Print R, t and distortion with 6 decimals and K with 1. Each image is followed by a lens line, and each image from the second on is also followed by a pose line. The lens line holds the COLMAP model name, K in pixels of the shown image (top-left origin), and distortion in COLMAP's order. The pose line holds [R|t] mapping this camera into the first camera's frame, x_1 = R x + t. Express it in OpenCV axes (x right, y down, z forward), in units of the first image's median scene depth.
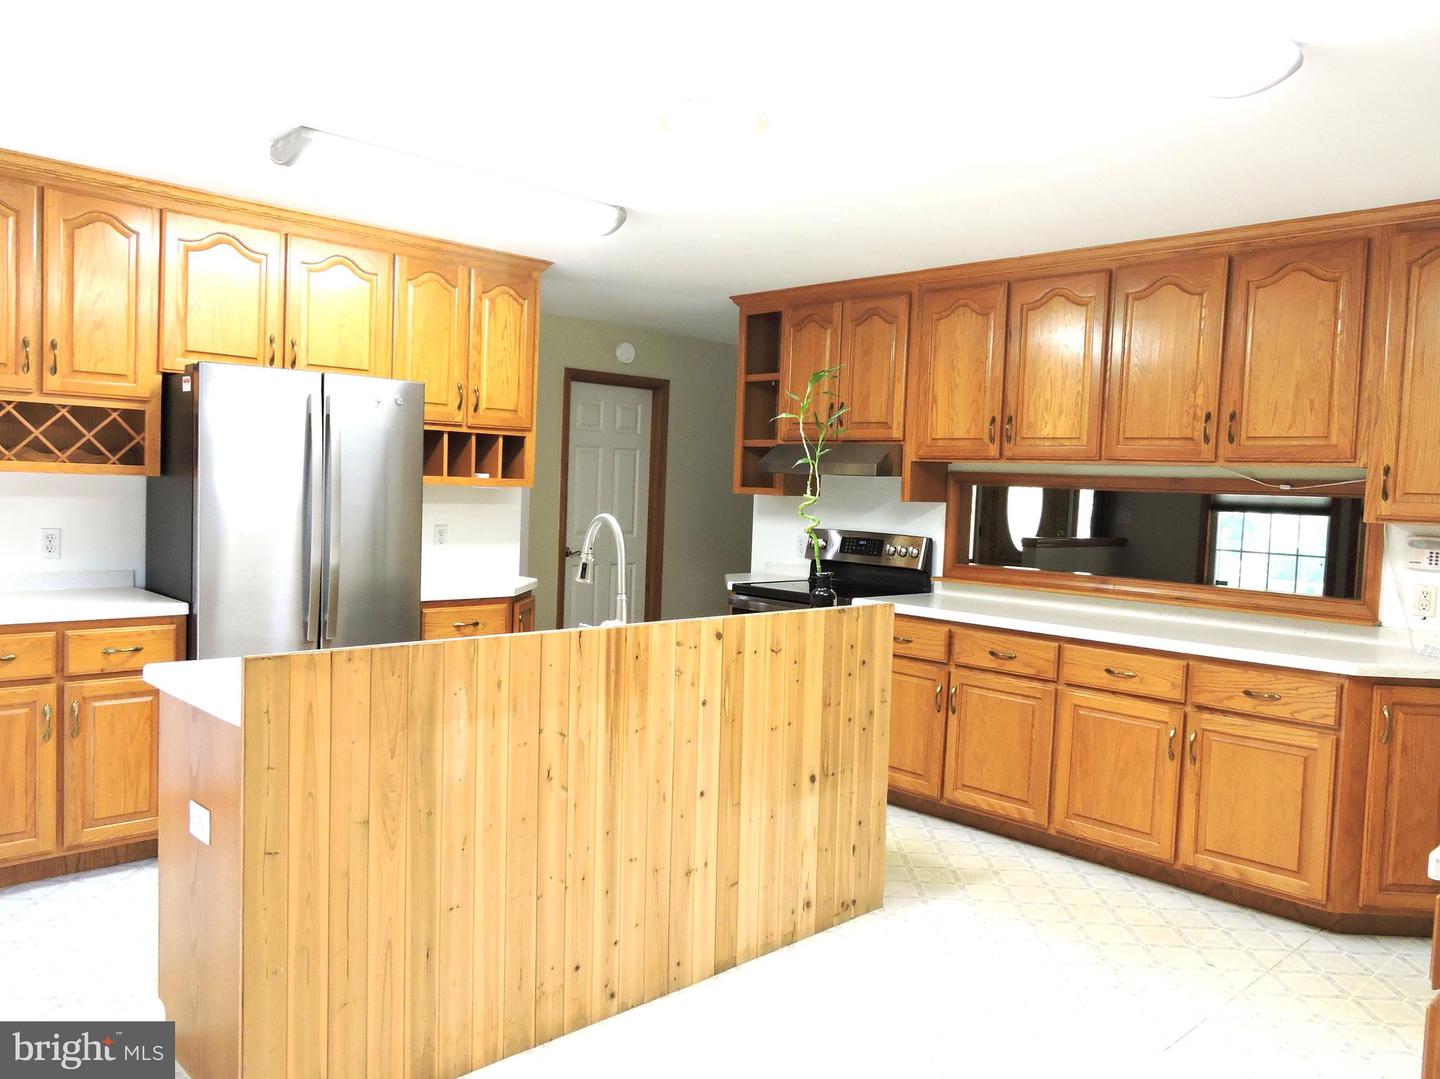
lens RADIAL K [[1099.7, 0, 720.0], [0, 1099.7, 539.5], [0, 0, 1]] dist [-0.000272, 0.000758]
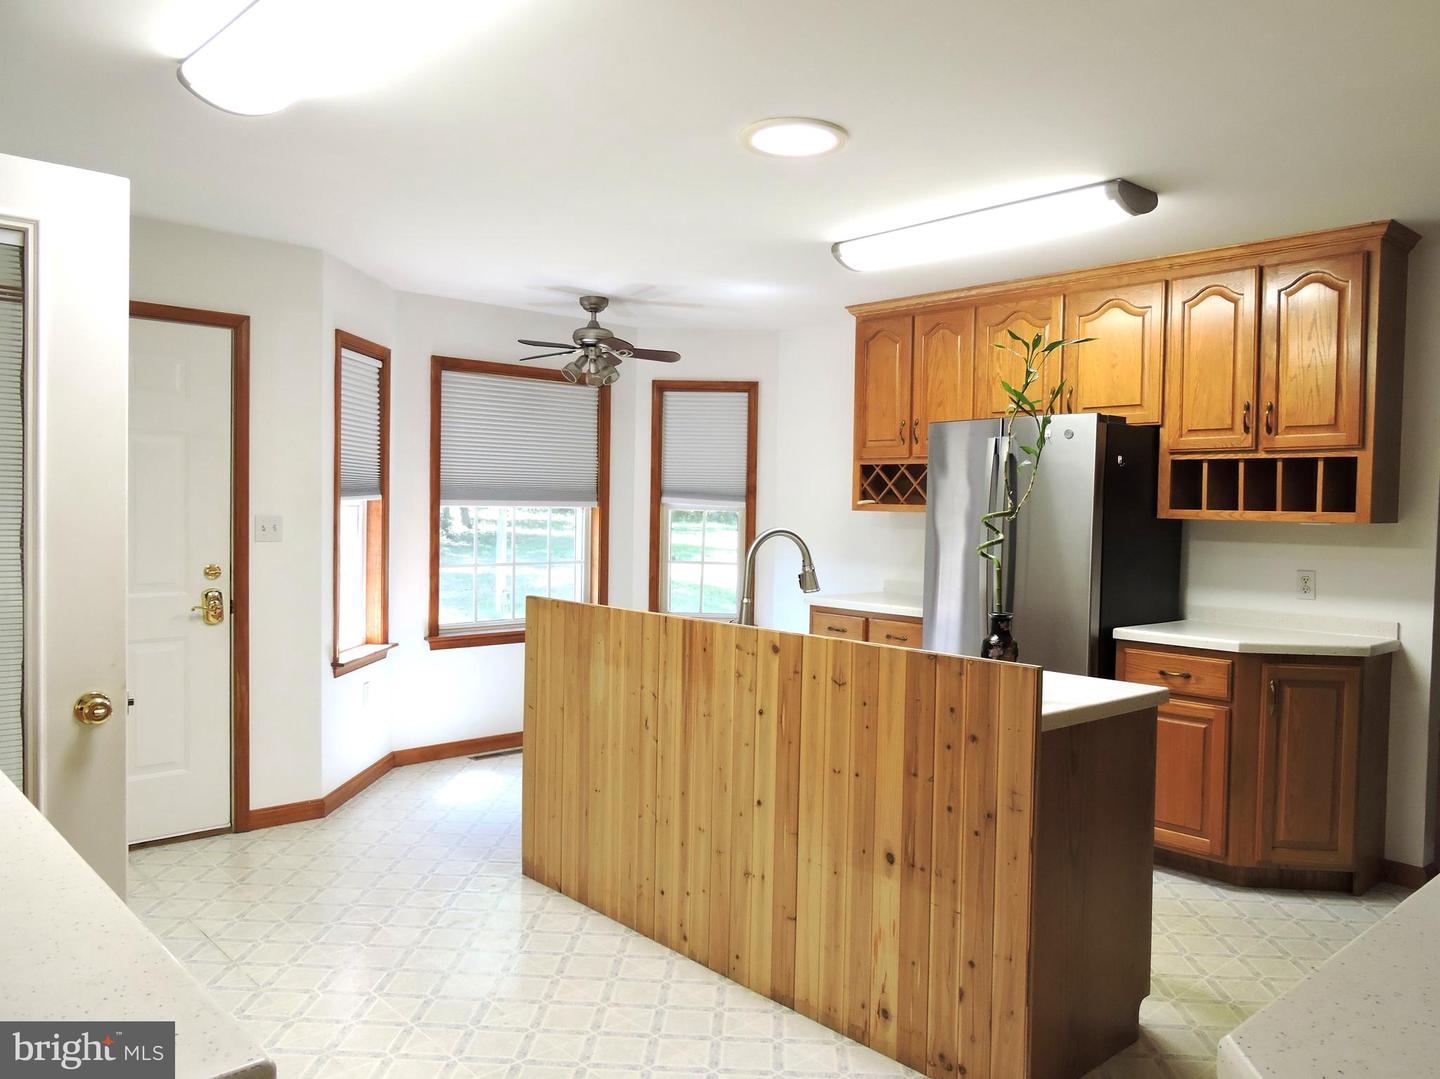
lens RADIAL K [[1058.5, 0, 720.0], [0, 1058.5, 539.5], [0, 0, 1]] dist [-0.011277, -0.004110]
pose [[-0.033549, -0.004323, -0.999428, 0.930740], [-0.071310, 0.997452, -0.001921, -0.005195], [0.996890, 0.071205, -0.033772, 0.954158]]
